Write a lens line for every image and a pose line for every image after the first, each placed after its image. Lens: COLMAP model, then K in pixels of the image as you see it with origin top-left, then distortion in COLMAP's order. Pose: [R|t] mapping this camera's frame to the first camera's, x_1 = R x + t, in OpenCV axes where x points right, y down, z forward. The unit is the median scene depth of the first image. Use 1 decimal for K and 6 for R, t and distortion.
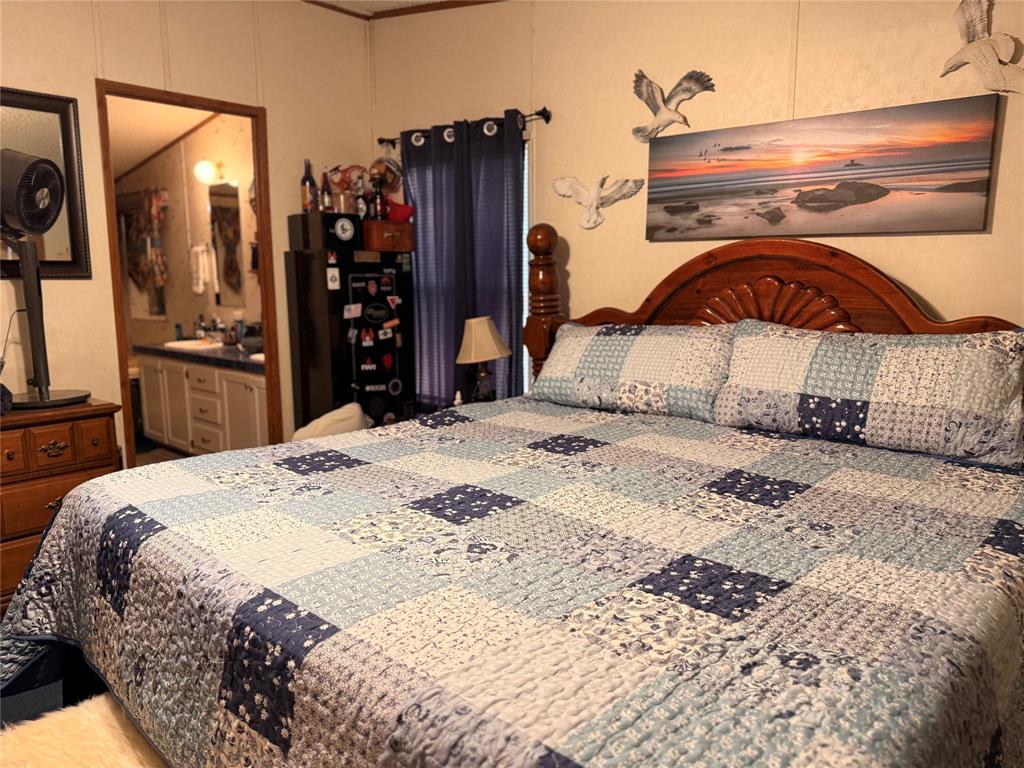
lens RADIAL K [[728.3, 0, 513.6], [0, 728.3, 384.7], [0, 0, 1]] dist [0.051172, -0.073395]
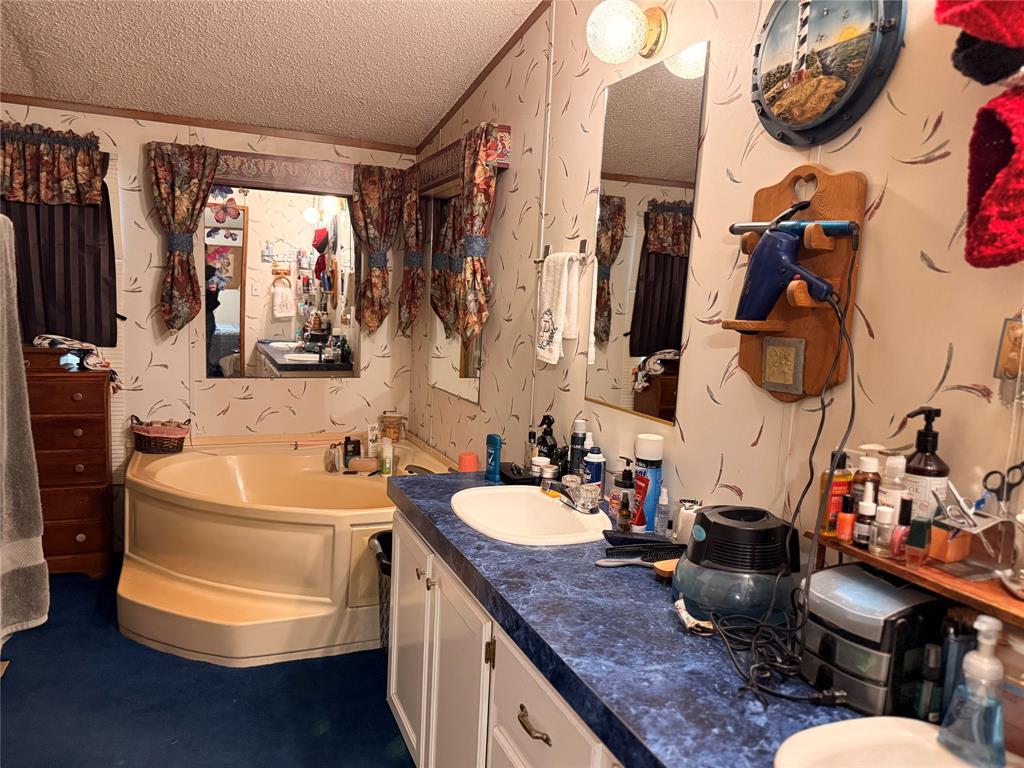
lens RADIAL K [[728.3, 0, 510.4], [0, 728.3, 387.0], [0, 0, 1]] dist [0.051172, -0.073395]
pose [[0.907001, 0.100238, -0.409024, -0.270381], [-0.120896, 0.992353, -0.024892, -0.095262], [0.403401, 0.072026, 0.912184, 0.598541]]
